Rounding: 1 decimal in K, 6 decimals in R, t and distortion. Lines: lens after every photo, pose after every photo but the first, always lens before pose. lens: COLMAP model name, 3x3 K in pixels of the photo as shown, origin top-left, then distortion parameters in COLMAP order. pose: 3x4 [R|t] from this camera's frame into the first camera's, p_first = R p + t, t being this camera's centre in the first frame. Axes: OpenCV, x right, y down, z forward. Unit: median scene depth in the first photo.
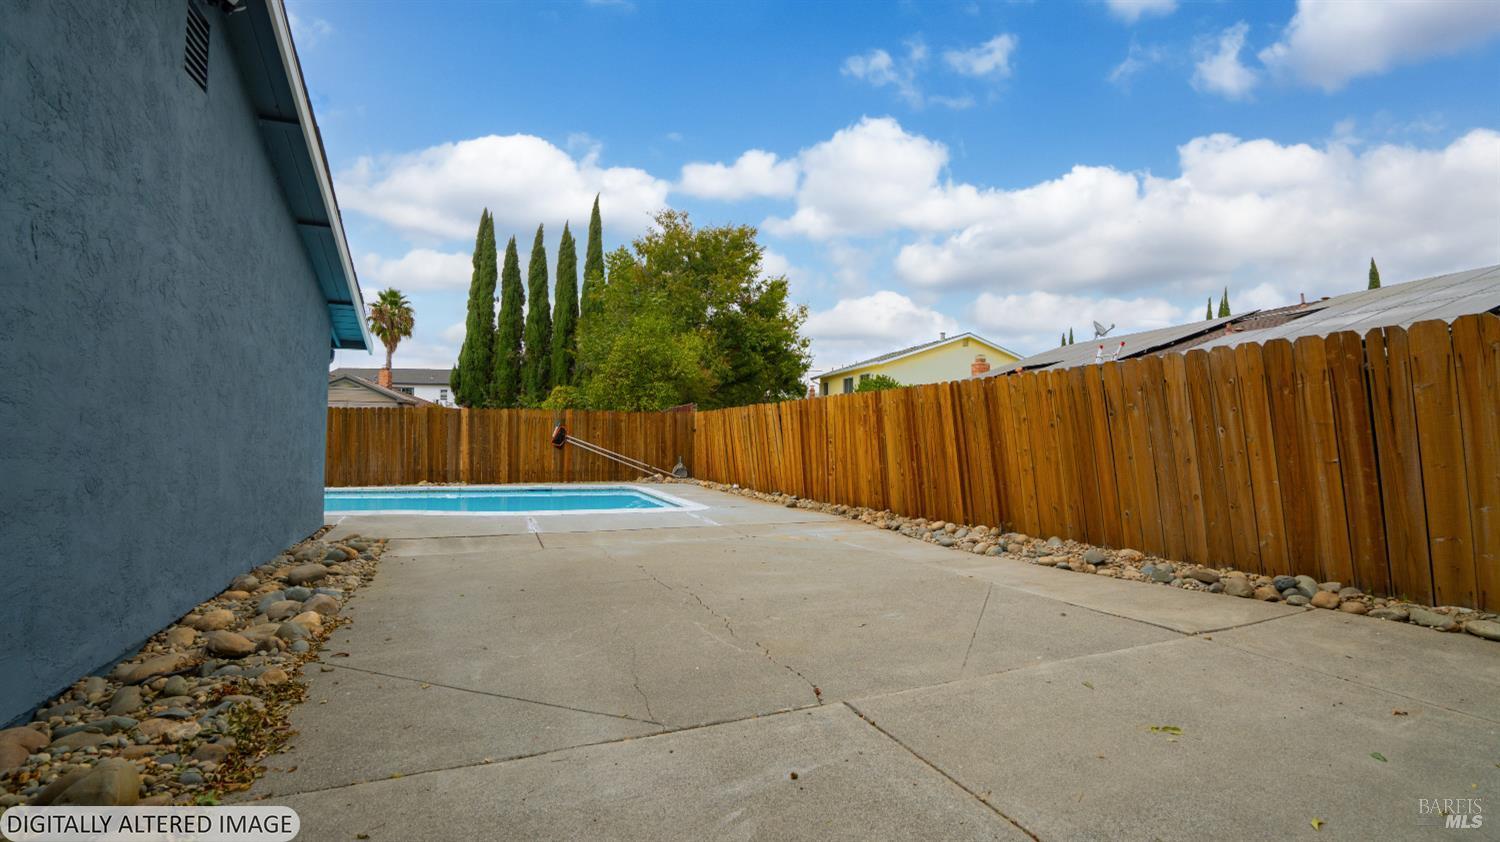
lens RADIAL K [[695.3, 0, 753.3], [0, 695.3, 425.5], [0, 0, 1]] dist [-0.047077, 0.016866]
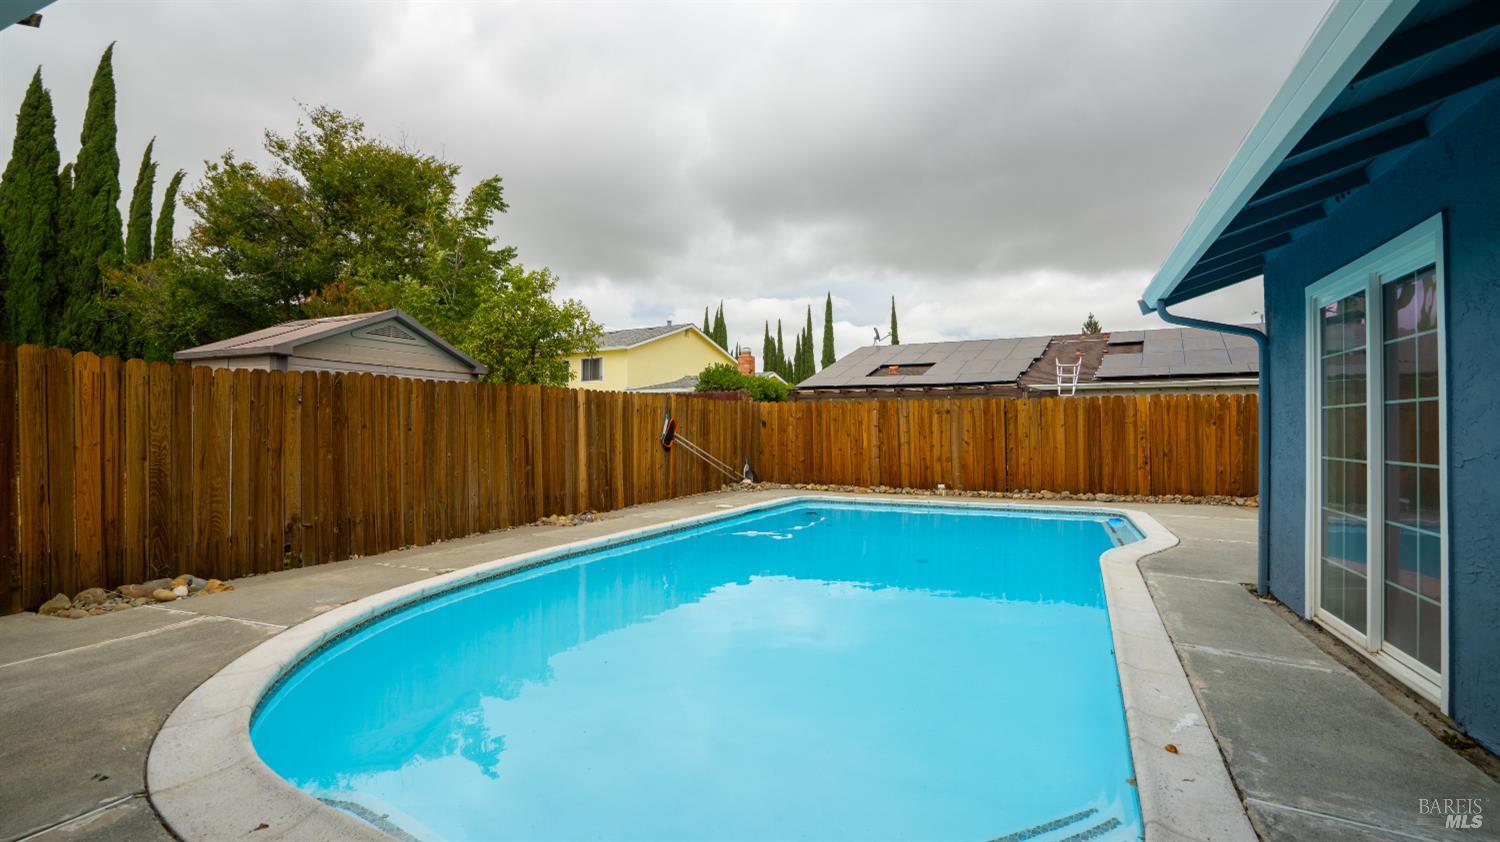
lens RADIAL K [[695.3, 0, 746.4], [0, 695.3, 424.7], [0, 0, 1]] dist [-0.047077, 0.016866]
pose [[0.722758, -0.003037, 0.691095, -0.677567], [-0.009604, 0.999850, 0.014437, -0.003406], [-0.691035, -0.017072, 0.722620, 0.429615]]
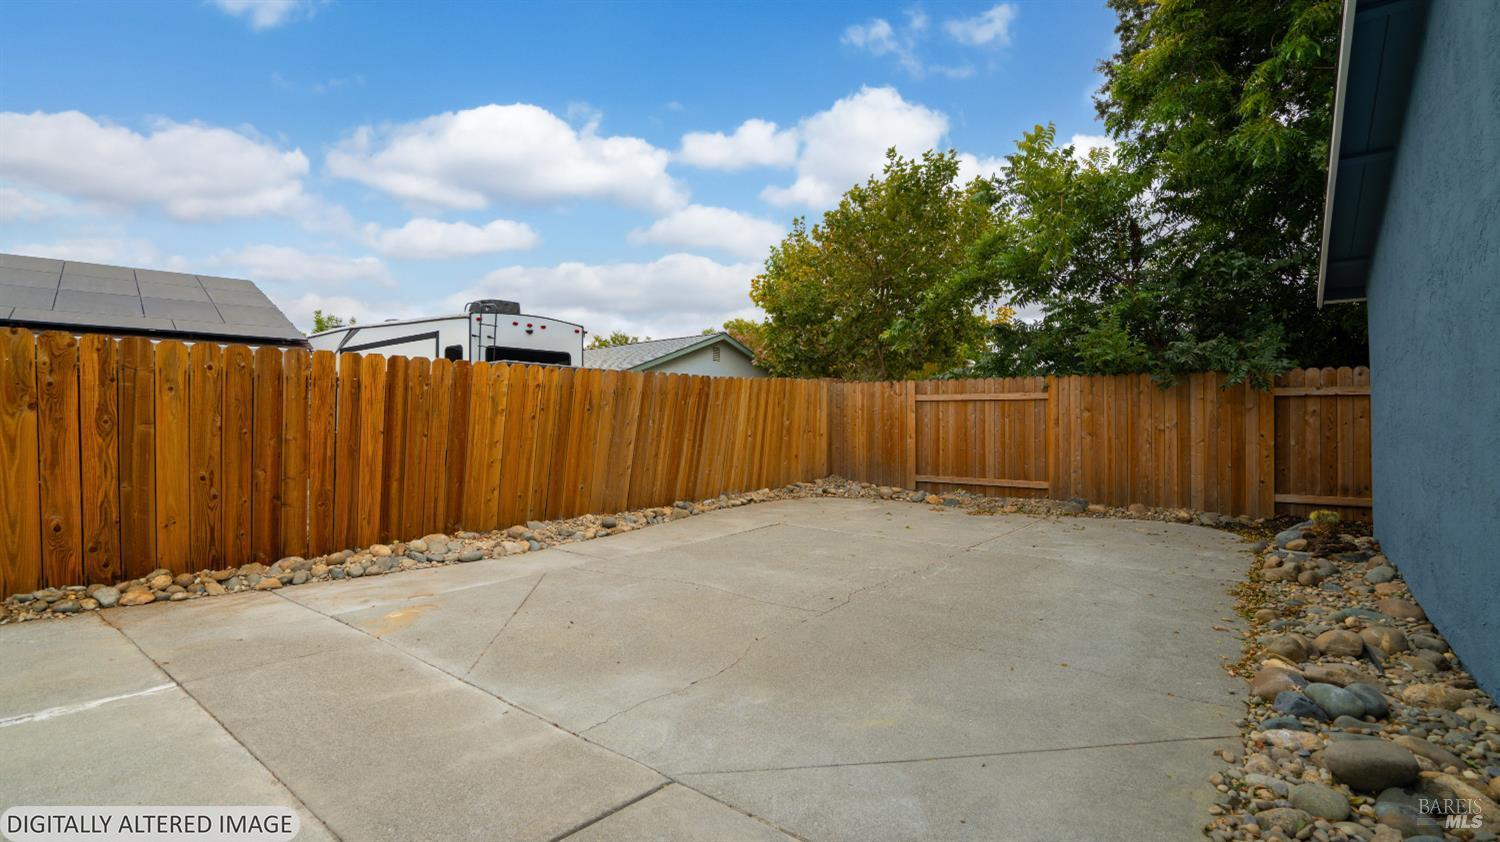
lens RADIAL K [[695.3, 0, 739.8], [0, 695.3, 428.7], [0, 0, 1]] dist [-0.047077, 0.016866]
pose [[-0.482131, -0.010510, 0.876036, -0.258562], [-0.016489, 0.999860, 0.002921, 0.003849], [-0.875944, -0.013036, -0.482237, 0.481643]]
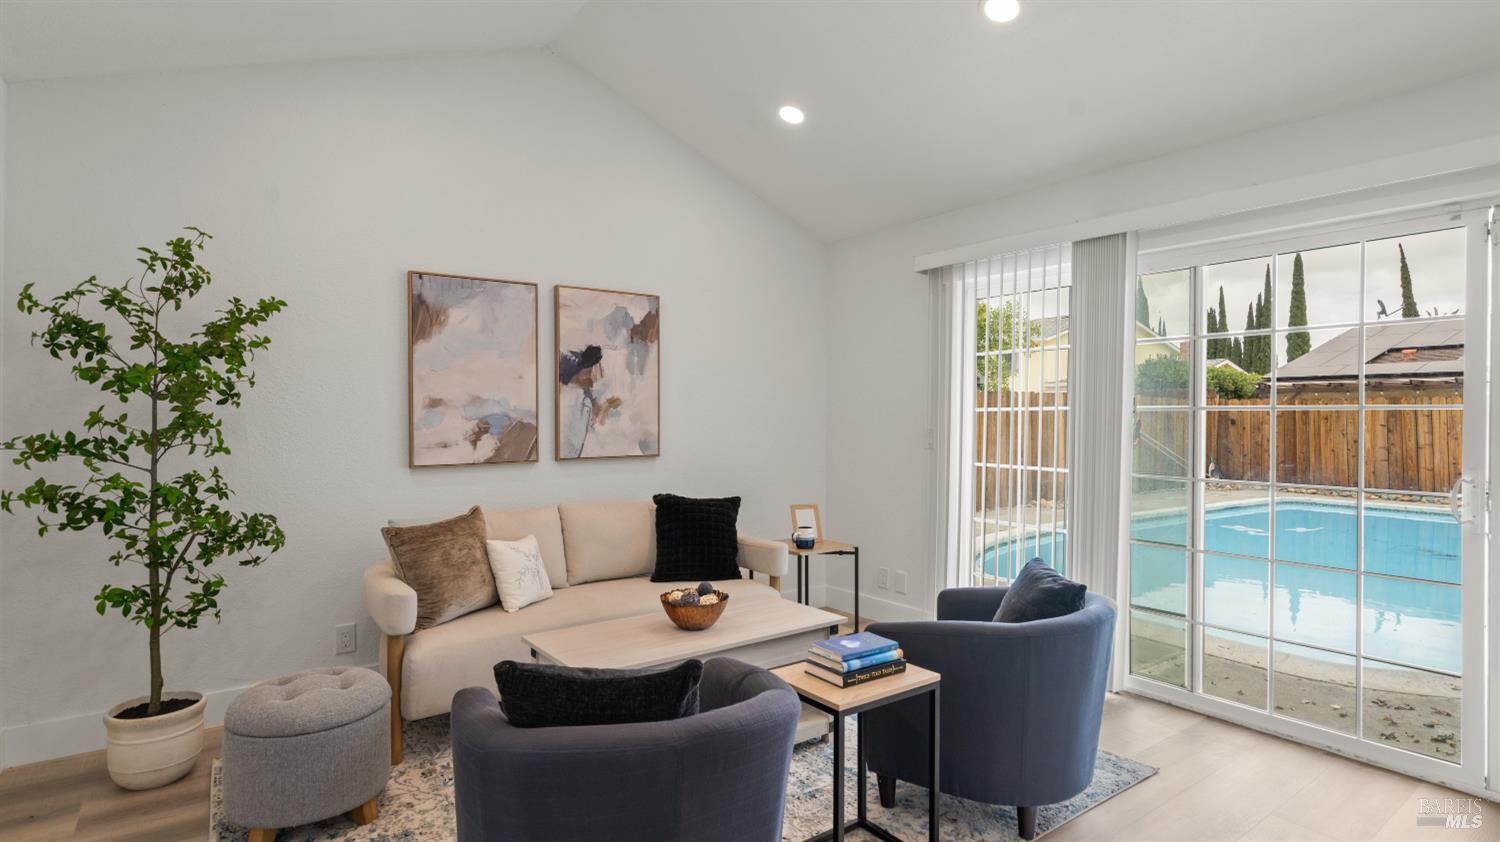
lens RADIAL K [[739.0, 0, 744.9], [0, 739.0, 423.1], [0, 0, 1]] dist [0.000020, -0.000894]
pose [[0.970804, -0.004024, 0.239840, -0.841094], [-0.002767, 0.999605, 0.027970, -0.013753], [-0.239858, -0.027817, 0.970409, 0.321444]]
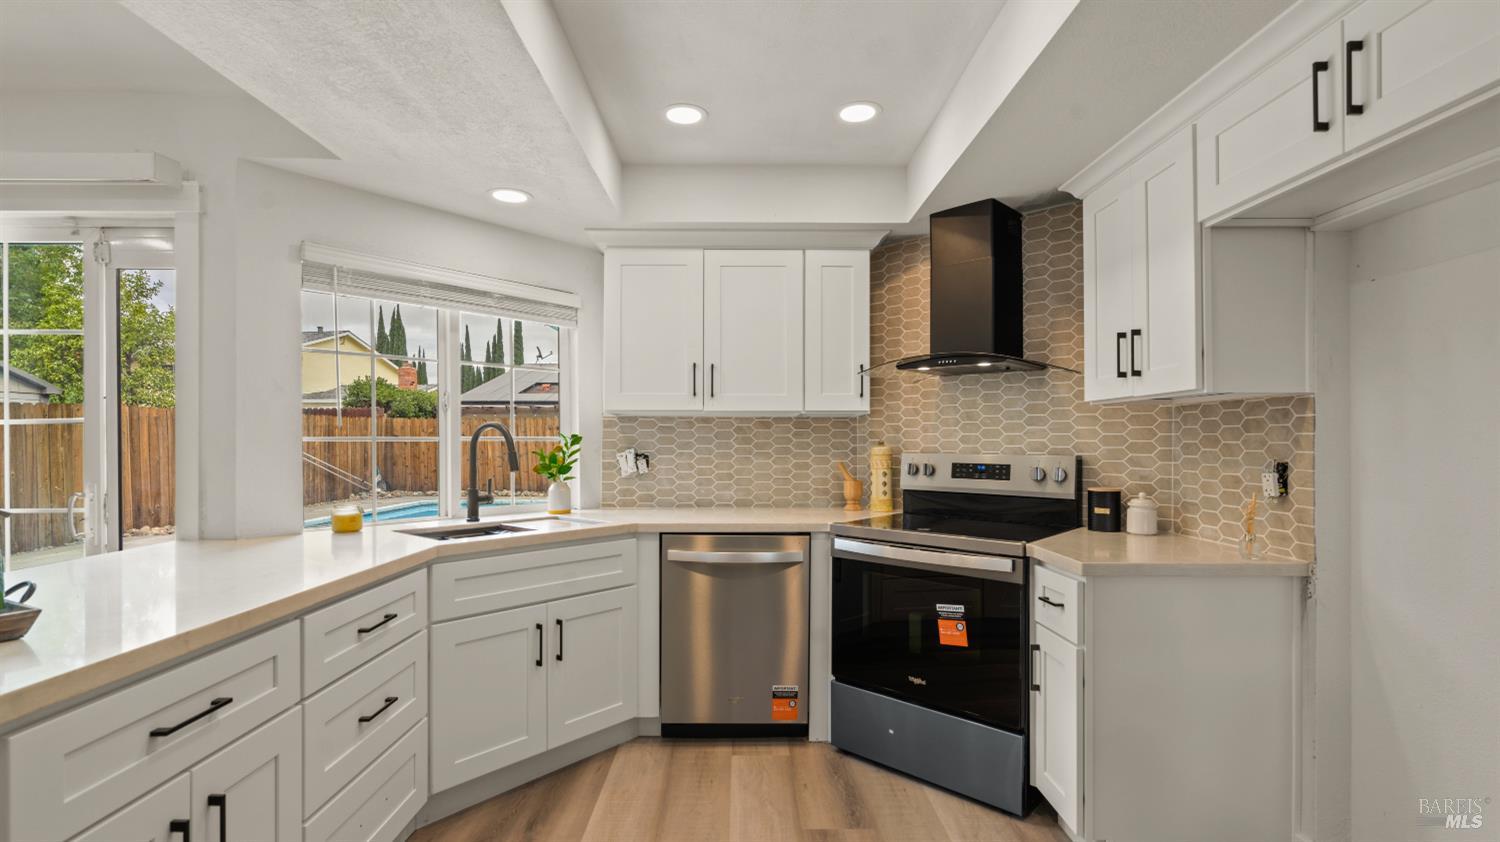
lens RADIAL K [[678.1, 0, 750.3], [0, 678.1, 440.1], [0, 0, 1]] dist [-0.002566, 0.000751]
pose [[0.365458, -0.013326, 0.930732, -0.752457], [-0.013843, 0.999709, 0.019749, -0.014157], [-0.930725, -0.020102, 0.365167, 0.252216]]
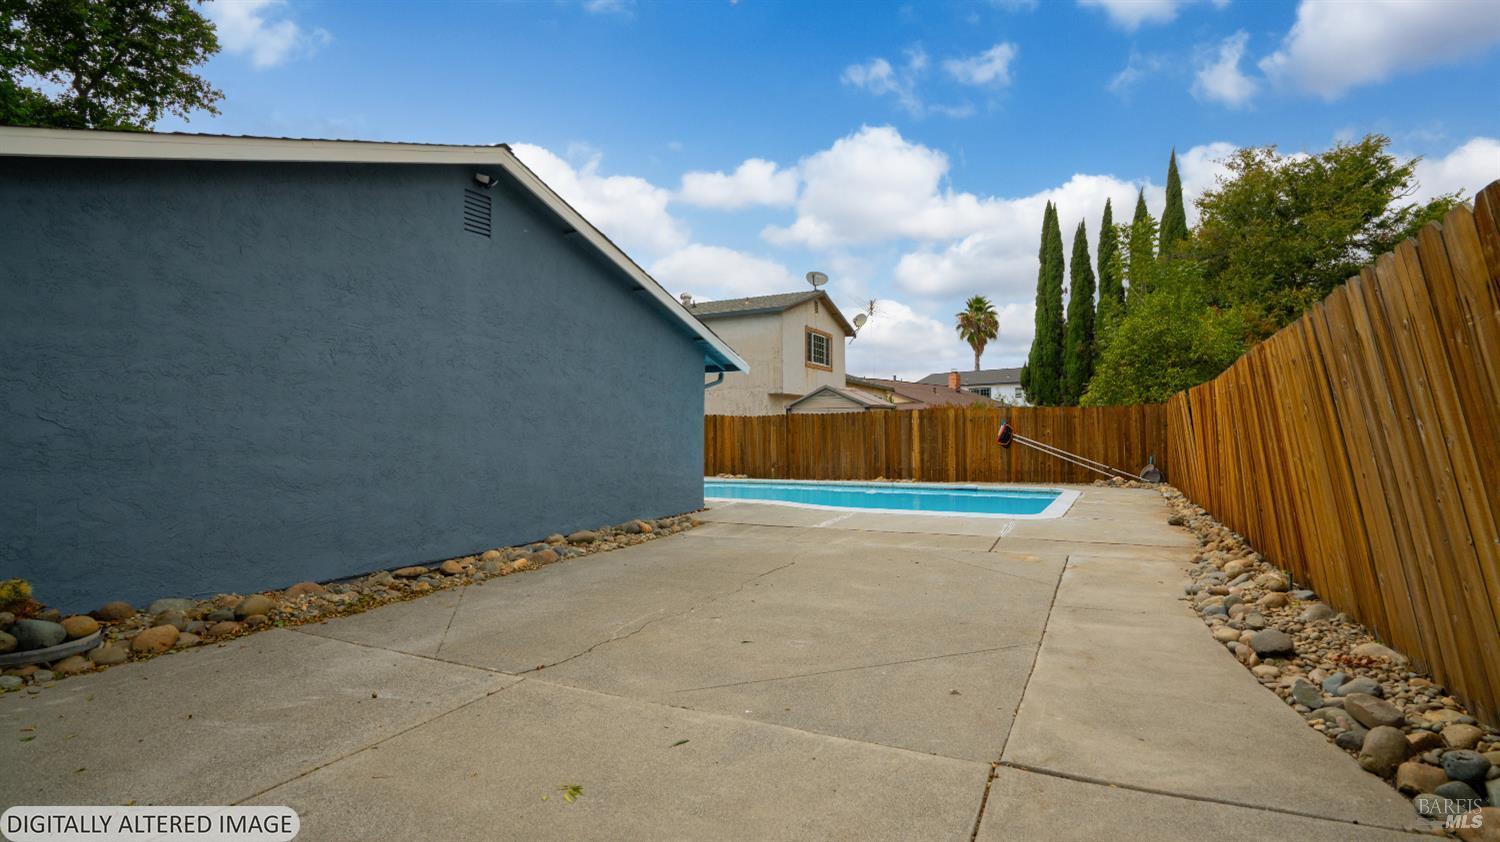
lens RADIAL K [[695.3, 0, 741.6], [0, 695.3, 423.3], [0, 0, 1]] dist [-0.047077, 0.016866]
pose [[0.643689, -0.024915, -0.764881, 0.214973], [0.026878, 0.999589, -0.009941, -0.001163], [0.764815, -0.014159, 0.644095, 0.091325]]
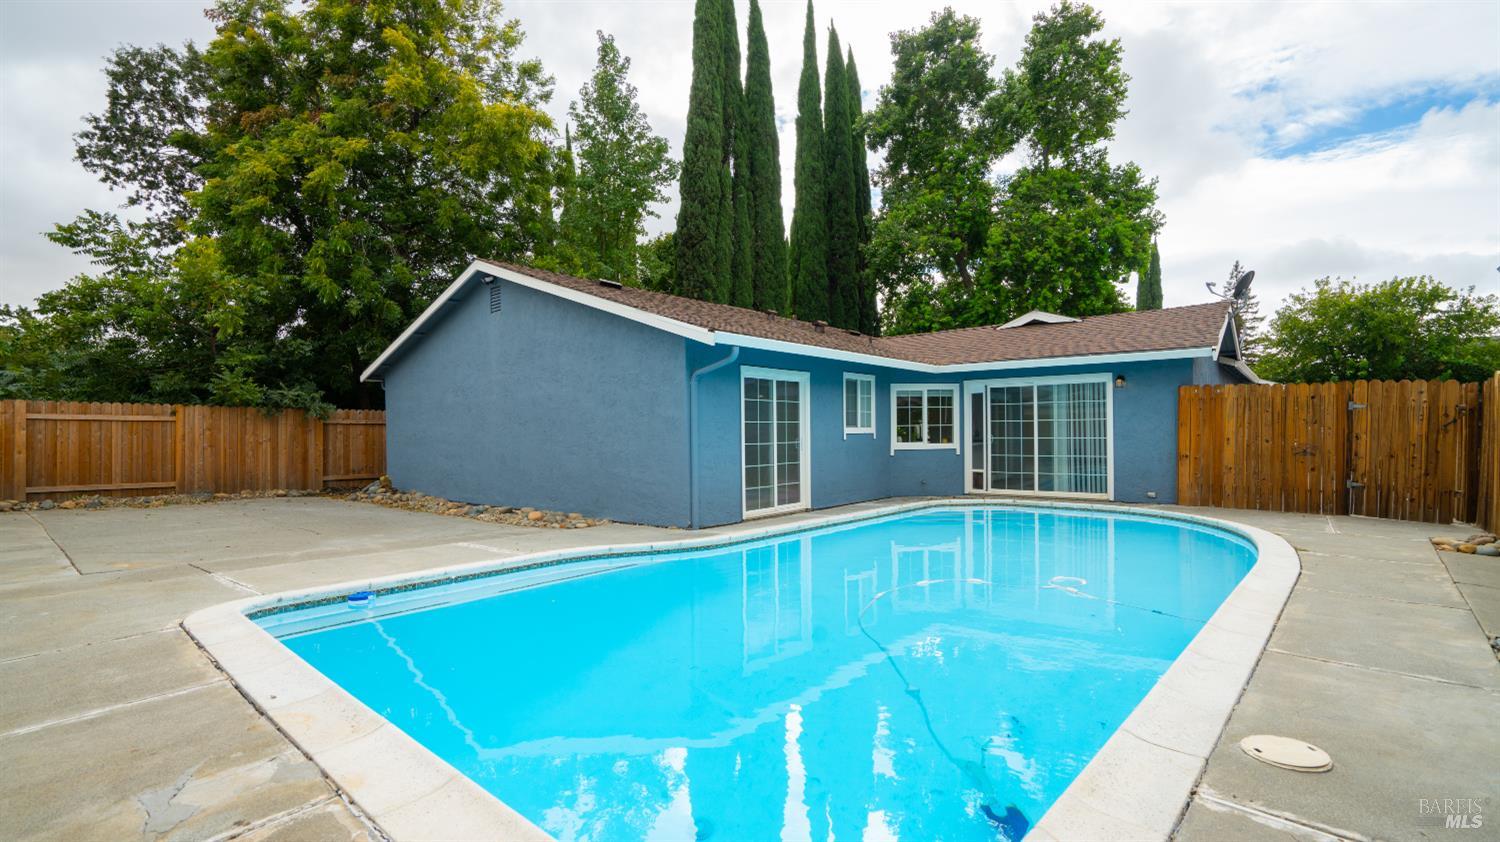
lens RADIAL K [[695.3, 0, 757.0], [0, 695.3, 426.3], [0, 0, 1]] dist [-0.047077, 0.016866]
pose [[-0.885434, -0.004656, -0.464742, -0.112878], [0.010356, 0.999504, -0.029744, 0.012113], [0.464650, -0.031149, -0.884947, 0.957054]]
